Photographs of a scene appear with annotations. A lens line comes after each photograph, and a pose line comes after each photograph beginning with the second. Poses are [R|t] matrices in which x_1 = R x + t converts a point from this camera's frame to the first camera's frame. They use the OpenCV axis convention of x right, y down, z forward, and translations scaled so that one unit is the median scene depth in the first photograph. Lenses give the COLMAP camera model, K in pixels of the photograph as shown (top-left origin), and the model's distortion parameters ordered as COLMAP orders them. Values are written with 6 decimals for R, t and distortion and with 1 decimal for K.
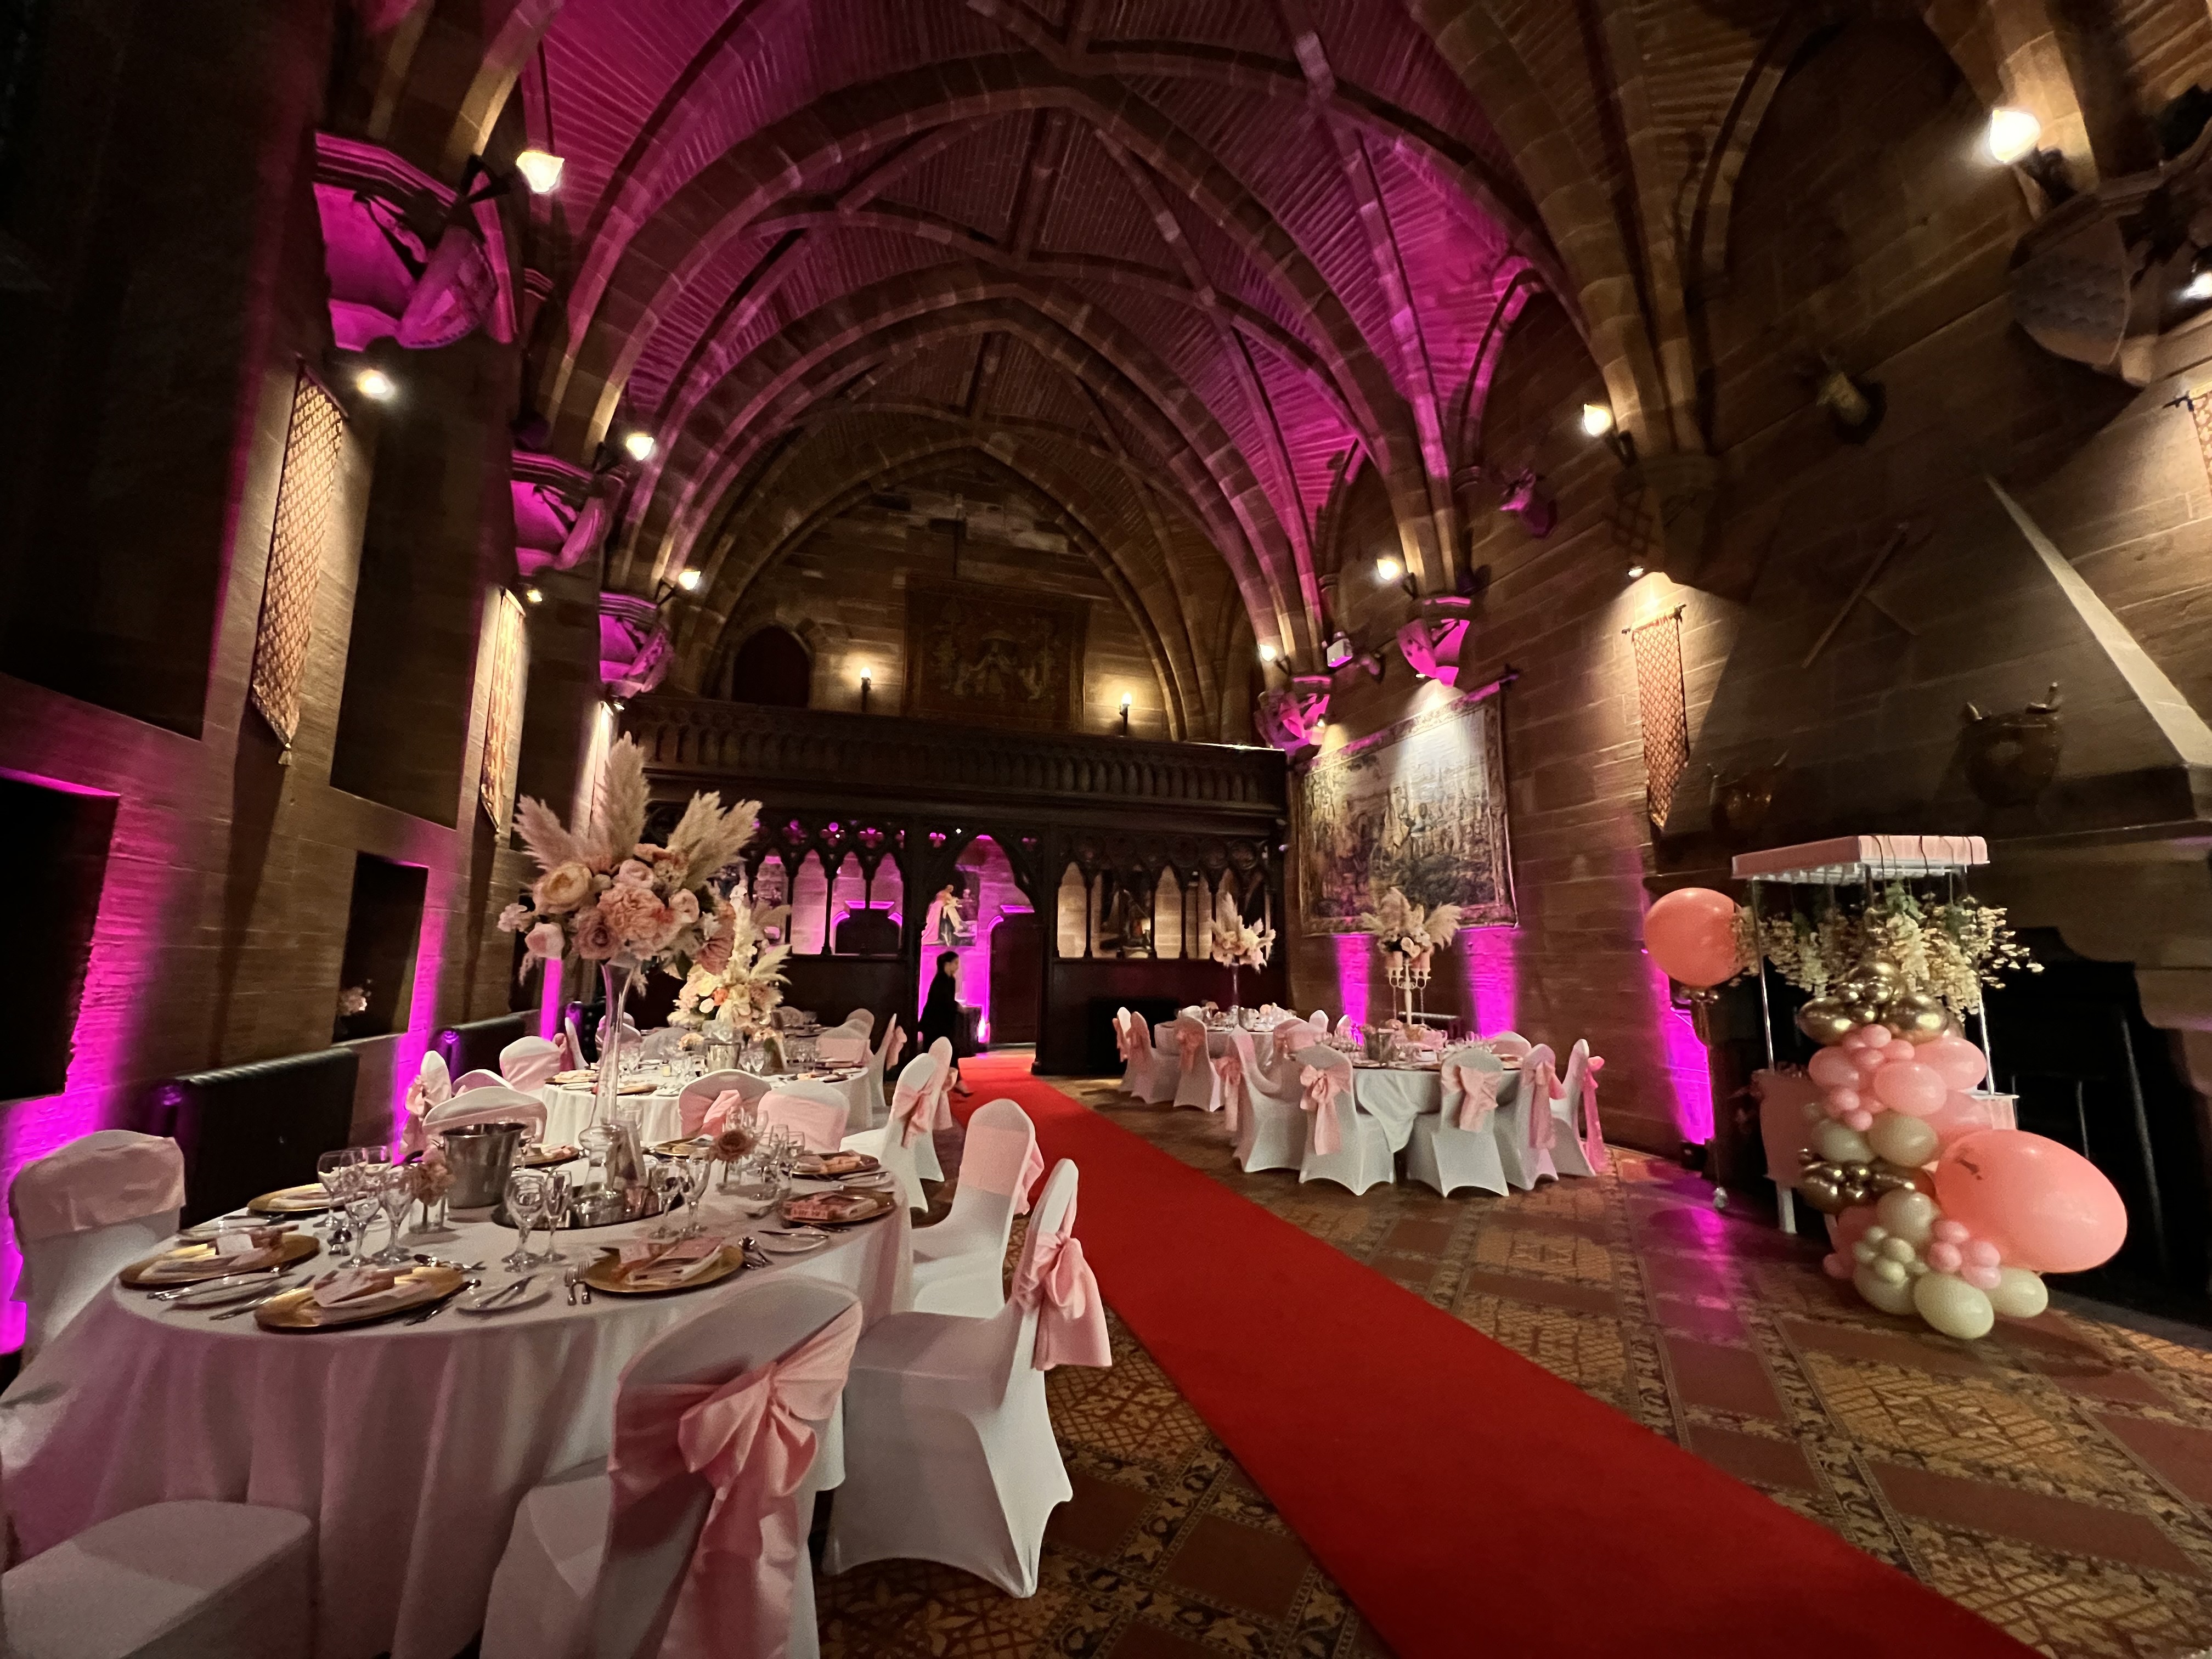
lens RADIAL K [[888.5, 0, 1106.1], [0, 888.5, 823.9], [0, 0, 1]] dist [0.002025, -0.000081]
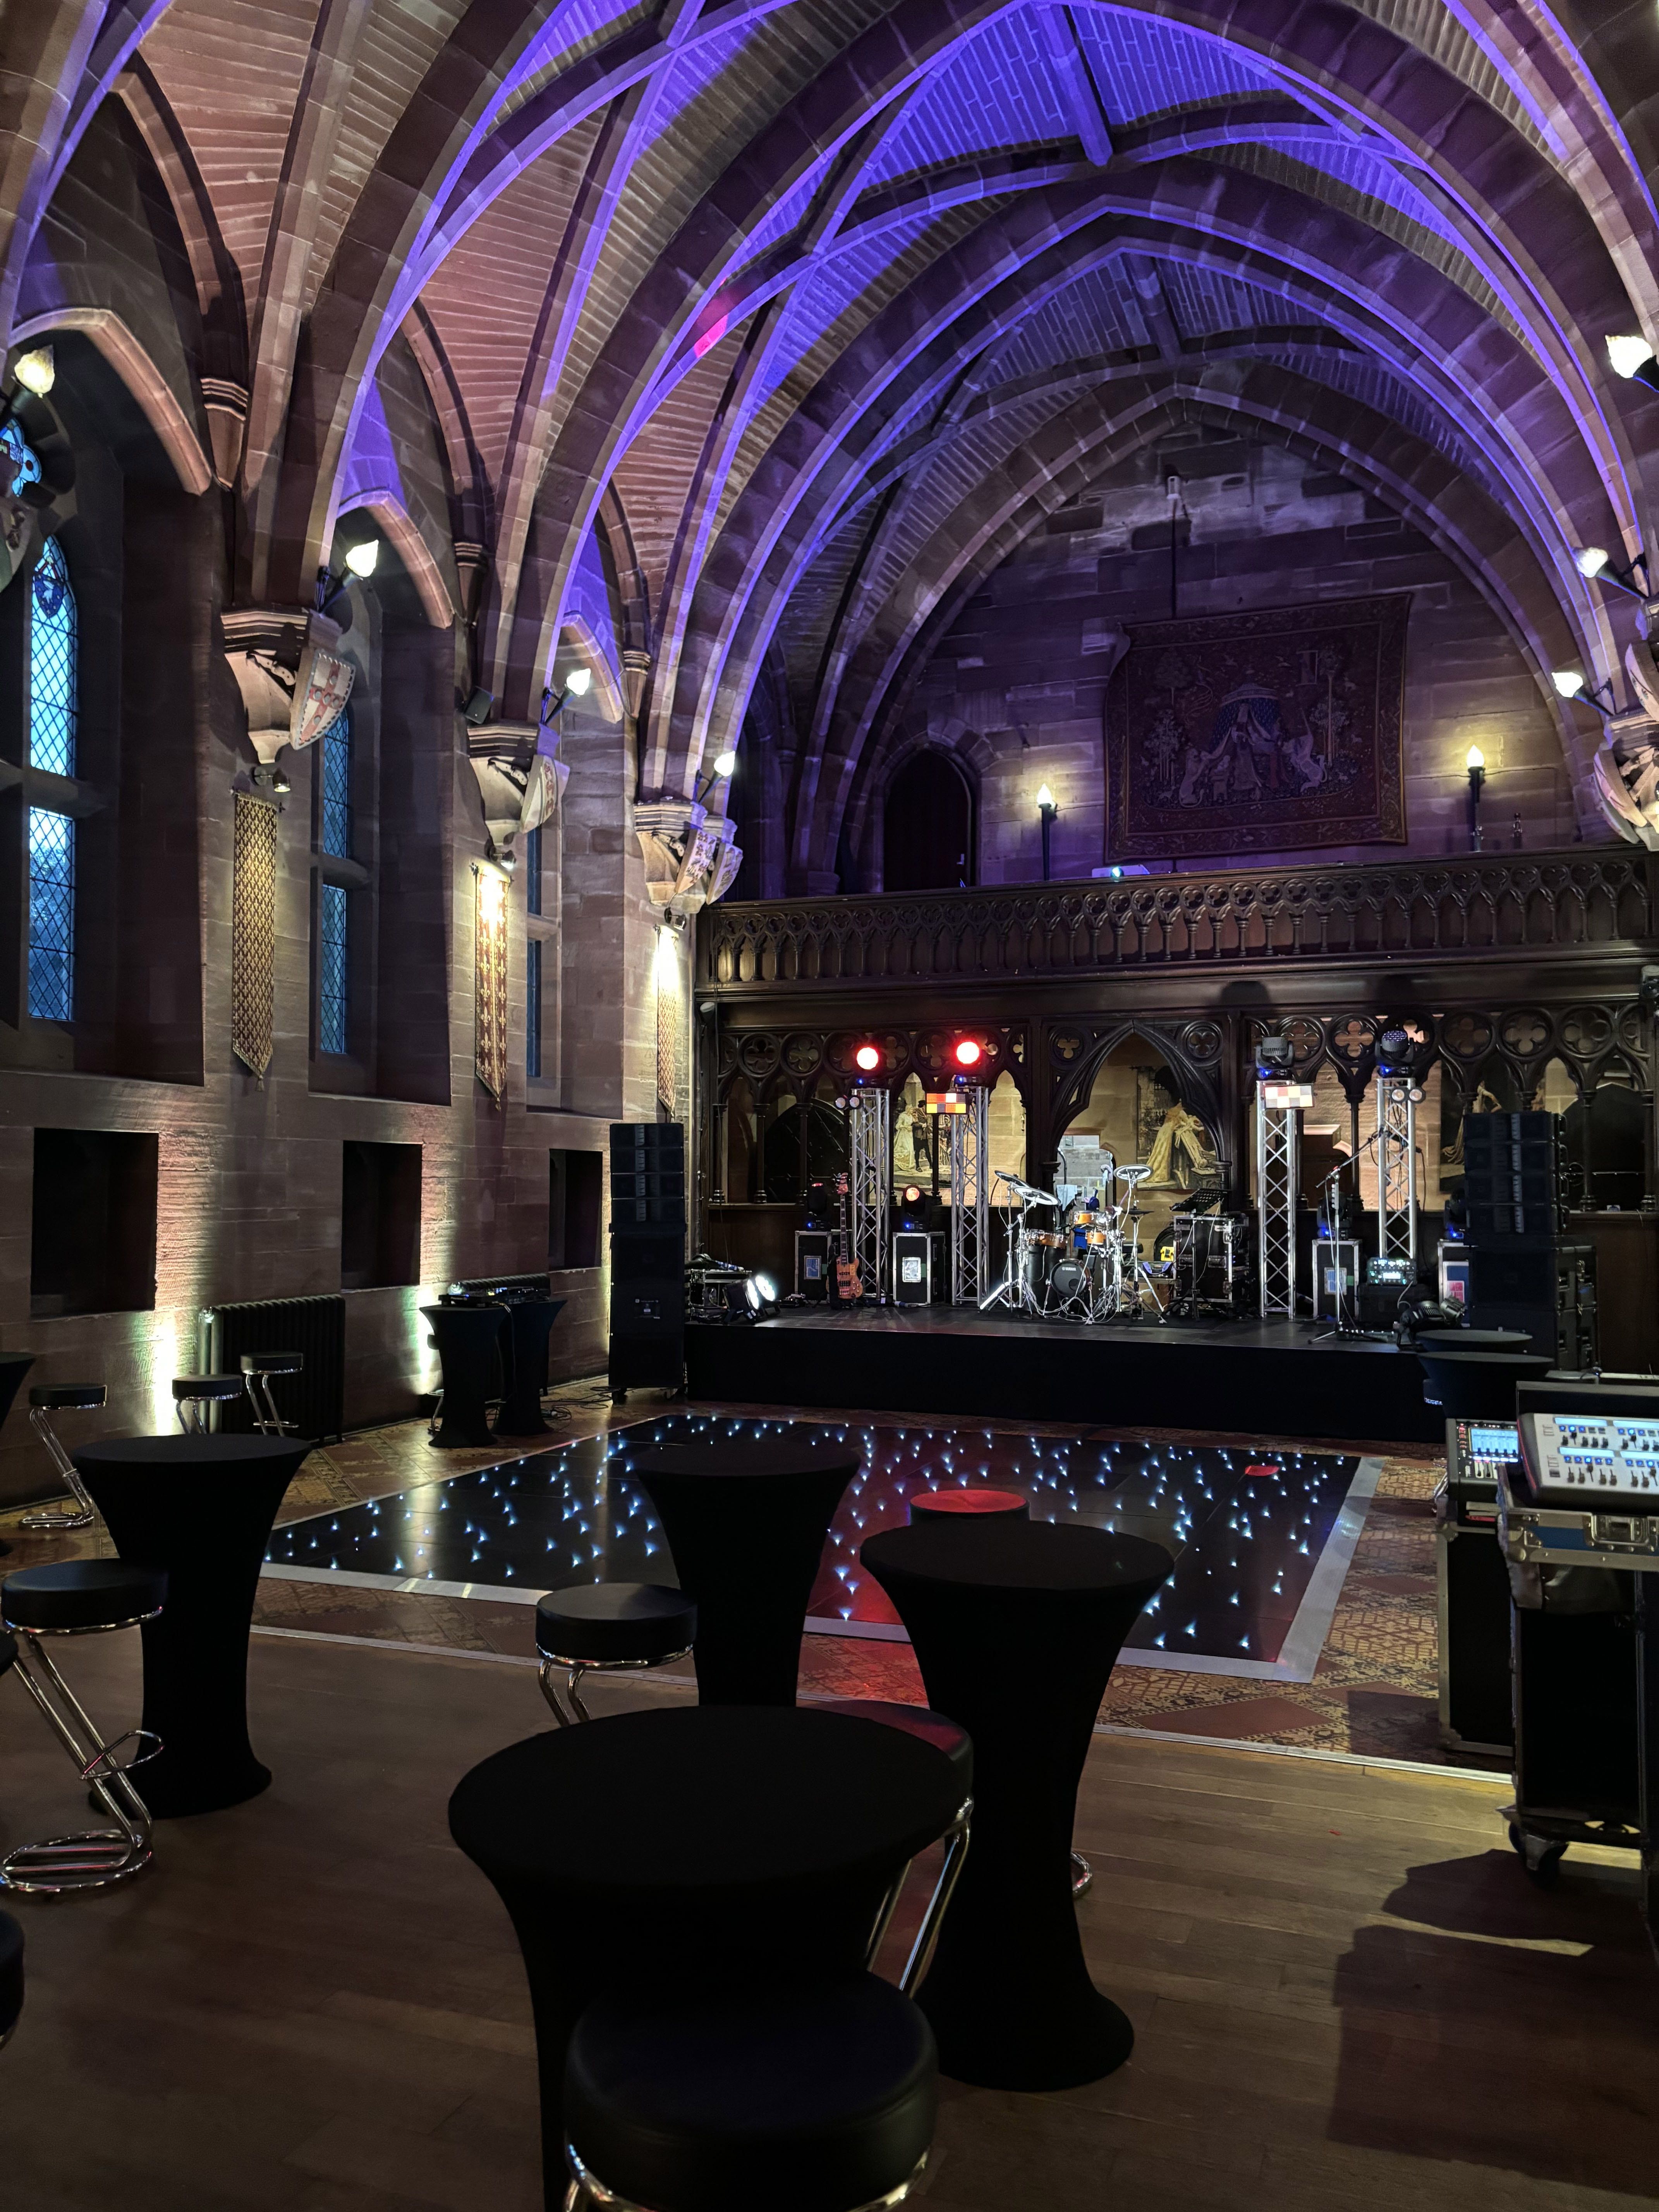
lens RADIAL K [[1681.3, 0, 831.7], [0, 1681.3, 1112.9], [0, 0, 1]] dist [0.033162, -0.008820]
pose [[0.785496, -0.034890, -0.617883, 0.485937], [0.100367, 0.992374, 0.071557, -0.045078], [0.610674, -0.118223, 0.783007, -0.182022]]
